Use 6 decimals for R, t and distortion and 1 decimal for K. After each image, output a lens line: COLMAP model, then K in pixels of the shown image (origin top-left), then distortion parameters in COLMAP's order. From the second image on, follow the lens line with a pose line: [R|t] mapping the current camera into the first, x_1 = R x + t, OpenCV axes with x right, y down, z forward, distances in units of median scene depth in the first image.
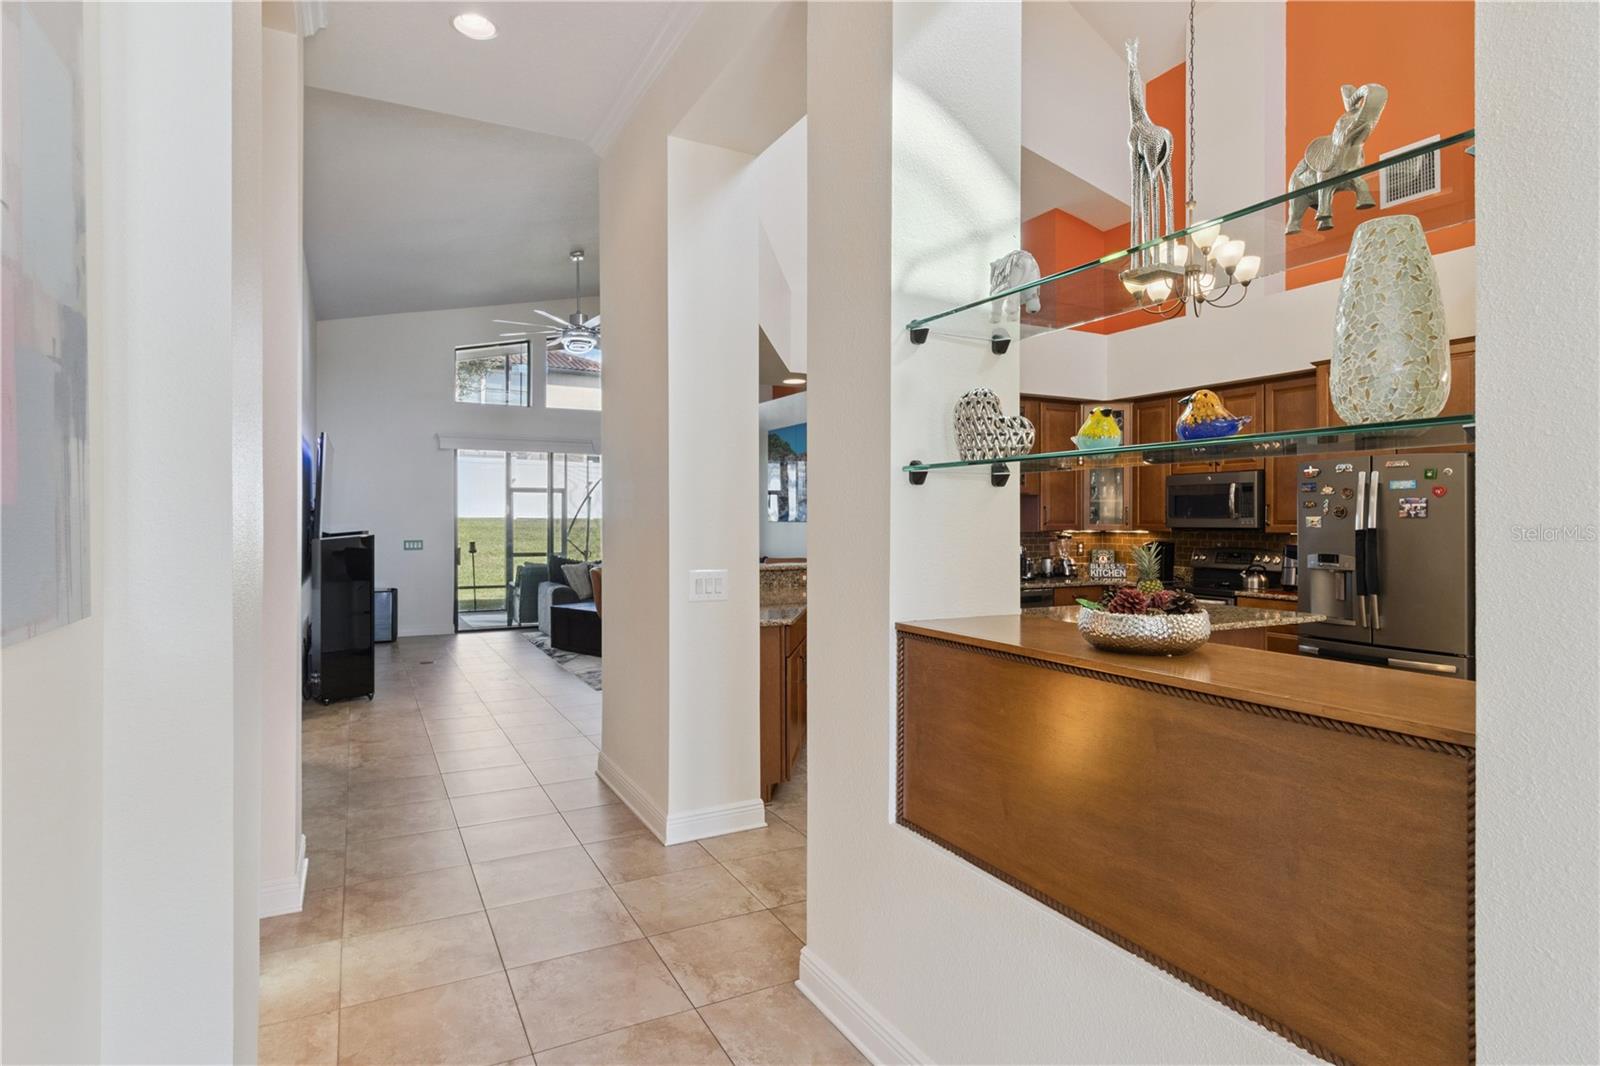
lens RADIAL K [[853.3, 0, 787.1], [0, 853.3, 524.3], [0, 0, 1]] dist [0.012213, 0.000785]
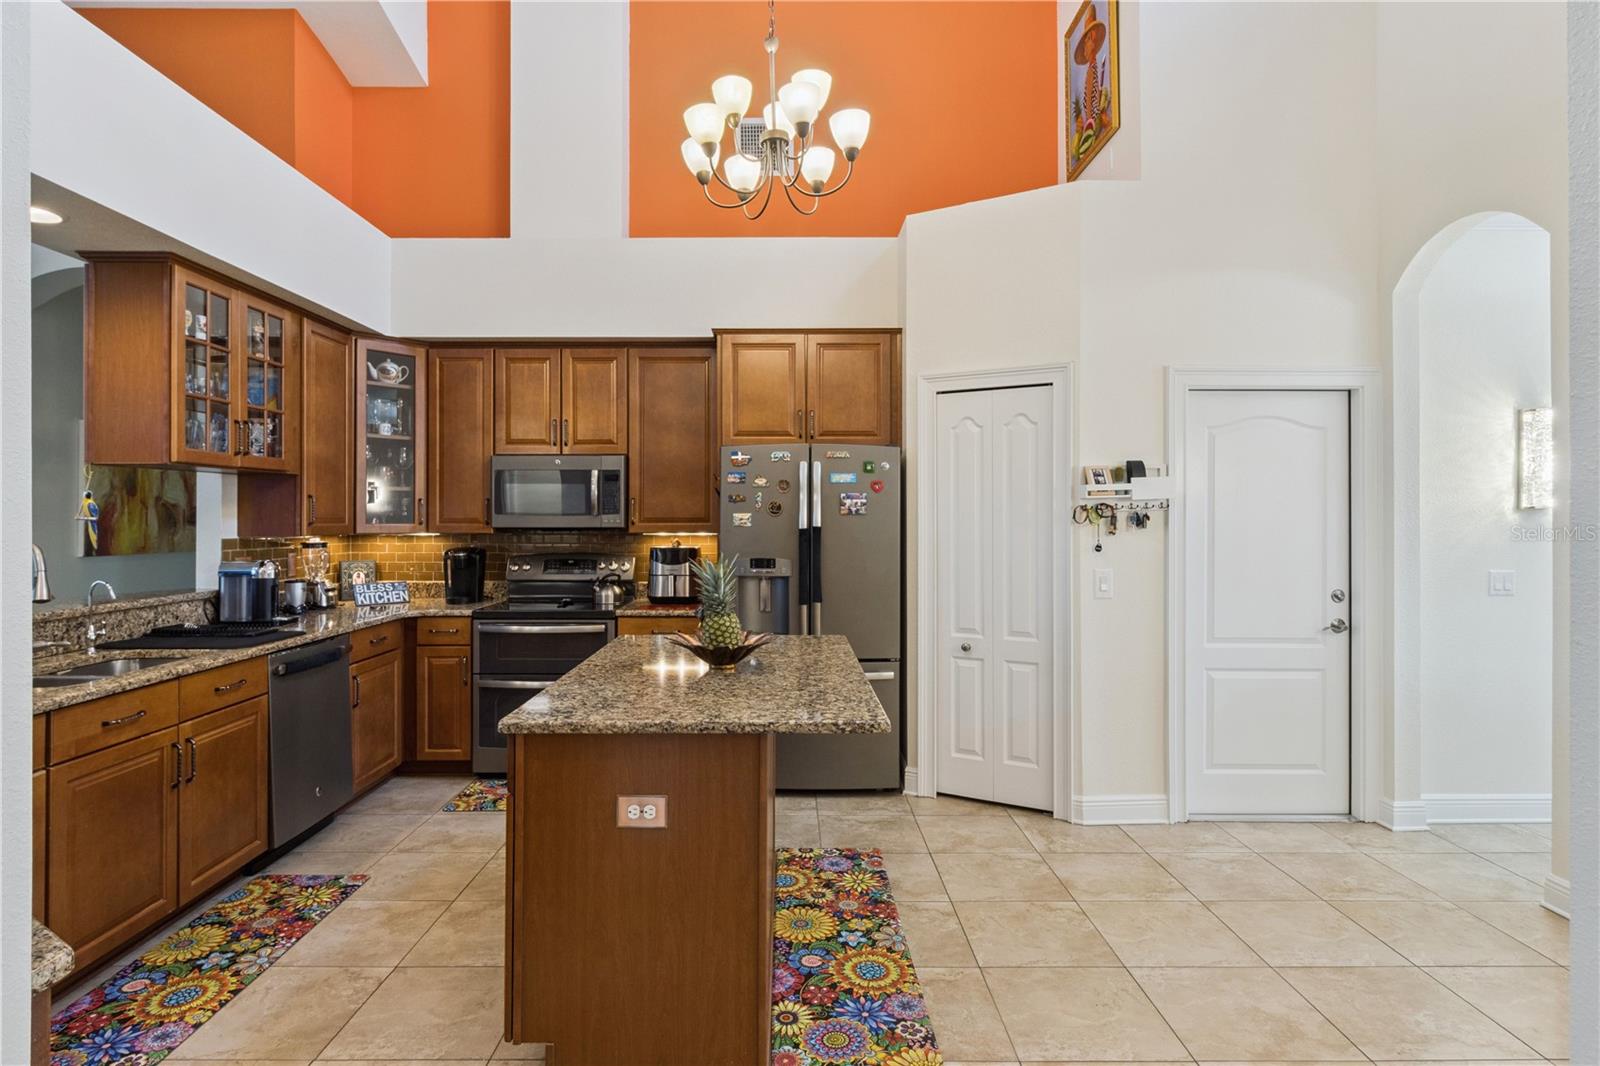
lens RADIAL K [[853.3, 0, 783.7], [0, 853.3, 509.6], [0, 0, 1]] dist [0.012213, 0.000785]
pose [[0.454762, 0.005070, 0.890599, -0.086189], [0.006208, 0.999941, -0.008863, -0.004190], [-0.890591, 0.009560, 0.454704, 0.494918]]
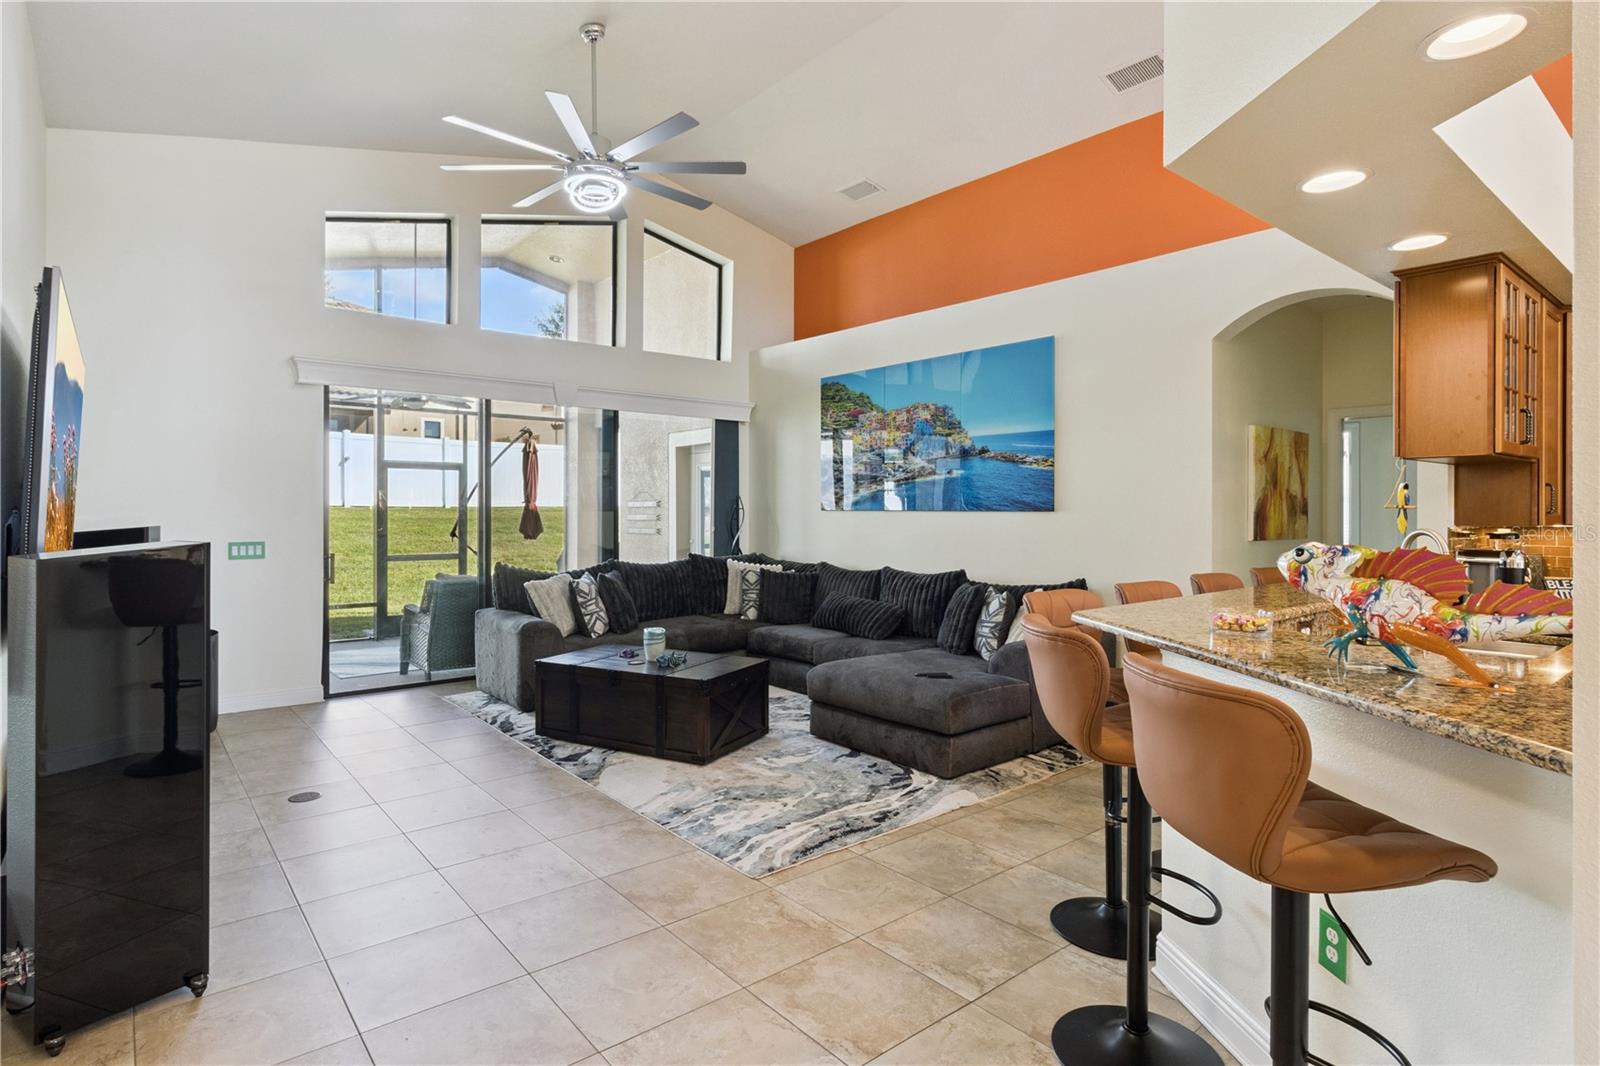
lens RADIAL K [[829.0, 0, 805.0], [0, 829.0, 516.1], [0, 0, 1]] dist [-0.000913, 0.000448]
pose [[0.974469, -0.001548, 0.224519, -0.337712], [0.000795, 0.999994, 0.003445, -0.002119], [-0.224523, -0.003178, 0.974464, 0.644752]]
